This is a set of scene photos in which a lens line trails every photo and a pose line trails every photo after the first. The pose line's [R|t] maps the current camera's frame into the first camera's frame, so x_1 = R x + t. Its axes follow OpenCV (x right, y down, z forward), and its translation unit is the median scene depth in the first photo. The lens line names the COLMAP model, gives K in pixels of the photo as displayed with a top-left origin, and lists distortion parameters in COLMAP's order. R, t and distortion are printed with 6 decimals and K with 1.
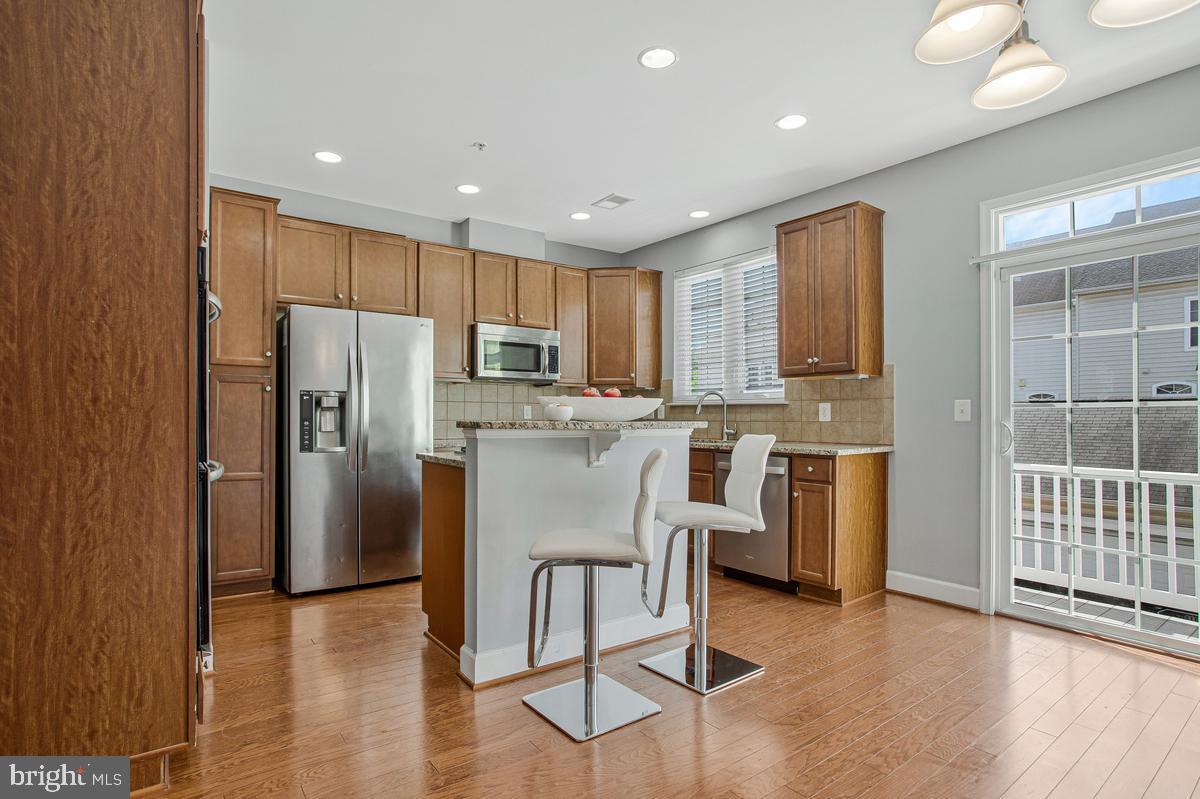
lens RADIAL K [[607.9, 0, 607.2], [0, 607.9, 412.1], [0, 0, 1]] dist [-0.060688, 0.018620]
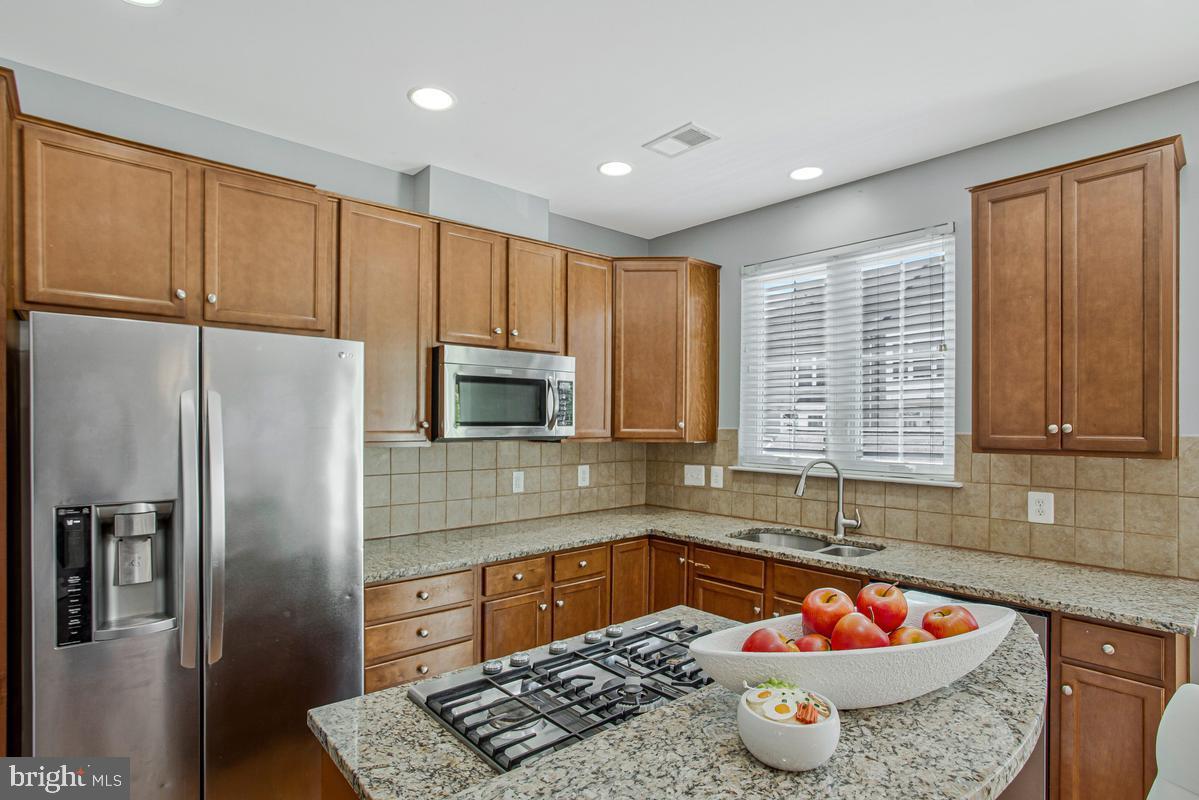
lens RADIAL K [[607.3, 0, 590.0], [0, 607.3, 422.2], [0, 0, 1]] dist [-0.060688, 0.018620]
pose [[0.997816, 0.006066, 0.065776, -0.125646], [-0.006884, 0.999902, 0.012212, -0.090372], [-0.065695, -0.012638, 0.997760, 0.460981]]
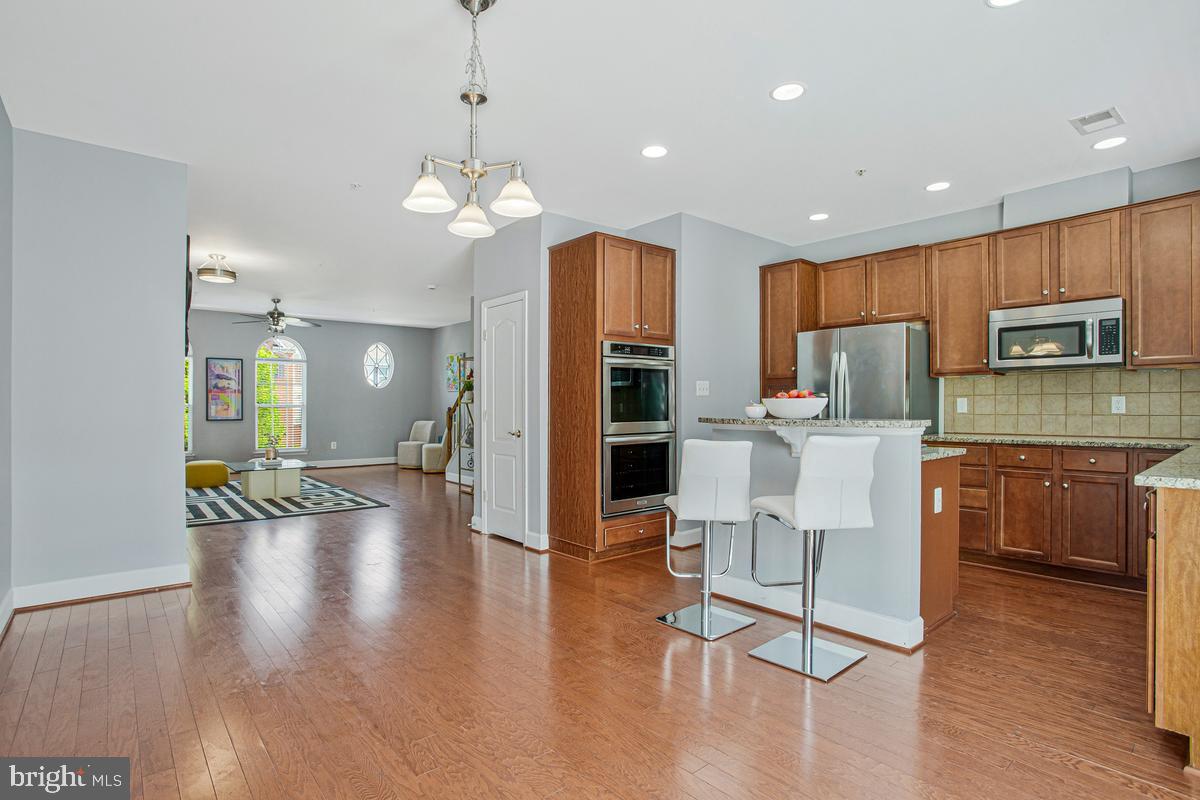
lens RADIAL K [[607.9, 0, 595.7], [0, 607.9, 404.6], [0, 0, 1]] dist [-0.060688, 0.018620]
pose [[0.041775, -0.005427, -0.999112, 0.760437], [0.014817, 0.999879, -0.004811, -0.007614], [0.999017, -0.014602, 0.041851, 0.384748]]
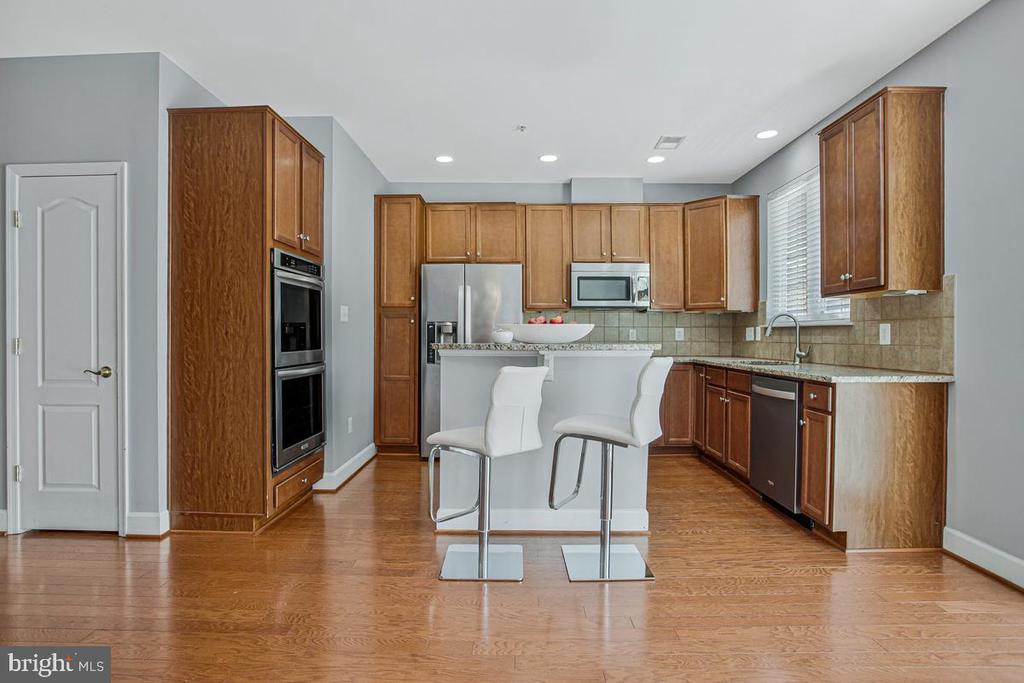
lens RADIAL K [[518.7, 0, 518.4], [0, 518.7, 344.5], [0, 0, 1]] dist [-0.060688, 0.018620]
pose [[0.787781, 0.009094, -0.615889, 0.400498], [0.007355, 0.999681, 0.024170, -0.006678], [0.615912, -0.023570, 0.787462, 0.096657]]
